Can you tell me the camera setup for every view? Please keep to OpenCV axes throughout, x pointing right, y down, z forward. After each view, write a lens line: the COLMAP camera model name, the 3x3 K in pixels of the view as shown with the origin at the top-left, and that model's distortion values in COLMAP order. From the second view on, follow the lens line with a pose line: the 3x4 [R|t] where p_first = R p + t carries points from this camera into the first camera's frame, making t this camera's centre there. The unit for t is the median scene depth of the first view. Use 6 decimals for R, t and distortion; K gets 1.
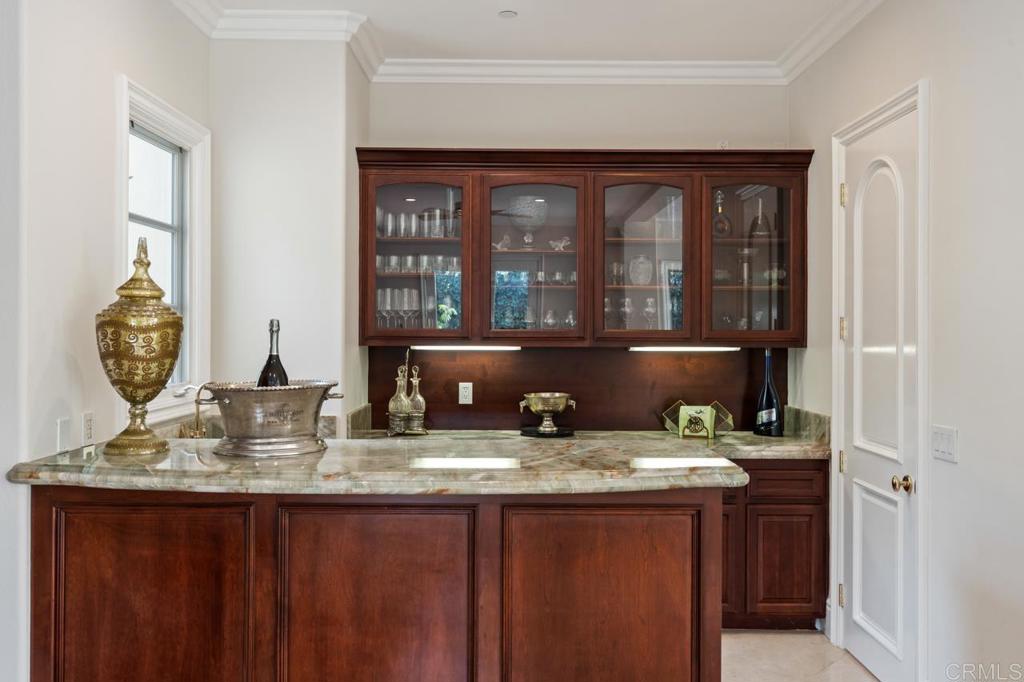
lens RADIAL K [[839.2, 0, 509.2], [0, 839.2, 328.8], [0, 0, 1]] dist [-0.007778, 0.001553]
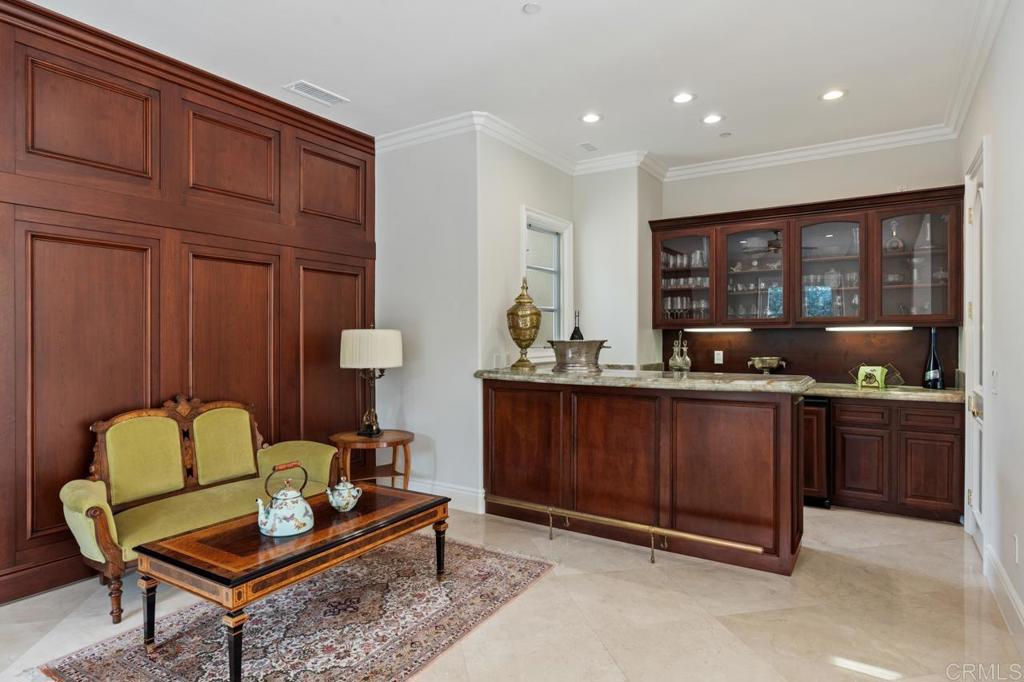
lens RADIAL K [[568.5, 0, 509.5], [0, 568.5, 341.4], [0, 0, 1]] dist [-0.003915, 0.000409]
pose [[0.834503, -0.002032, -0.550999, 0.262997], [0.006245, 0.999964, 0.005771, 0.040696], [0.550967, -0.008257, 0.834486, -0.222596]]
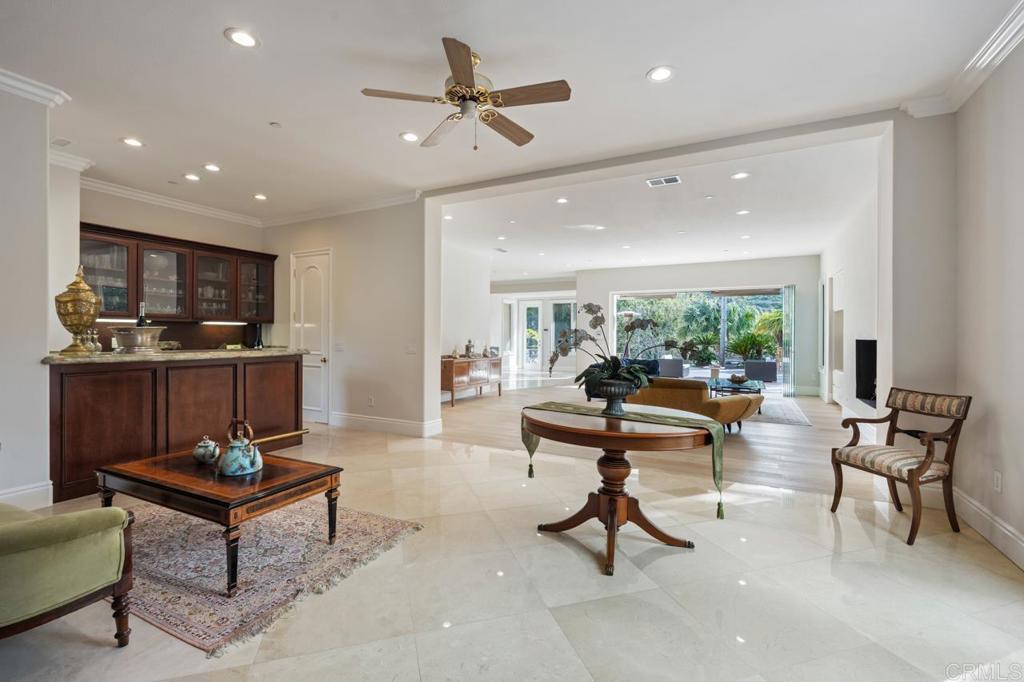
lens RADIAL K [[456.9, 0, 508.0], [0, 456.9, 334.2], [0, 0, 1]] dist [0.001313, 0.000156]
pose [[0.476191, 0.001493, 0.879340, -0.682869], [-0.006358, 0.999978, 0.001745, 0.053819], [-0.879319, -0.006422, 0.476191, -0.477776]]
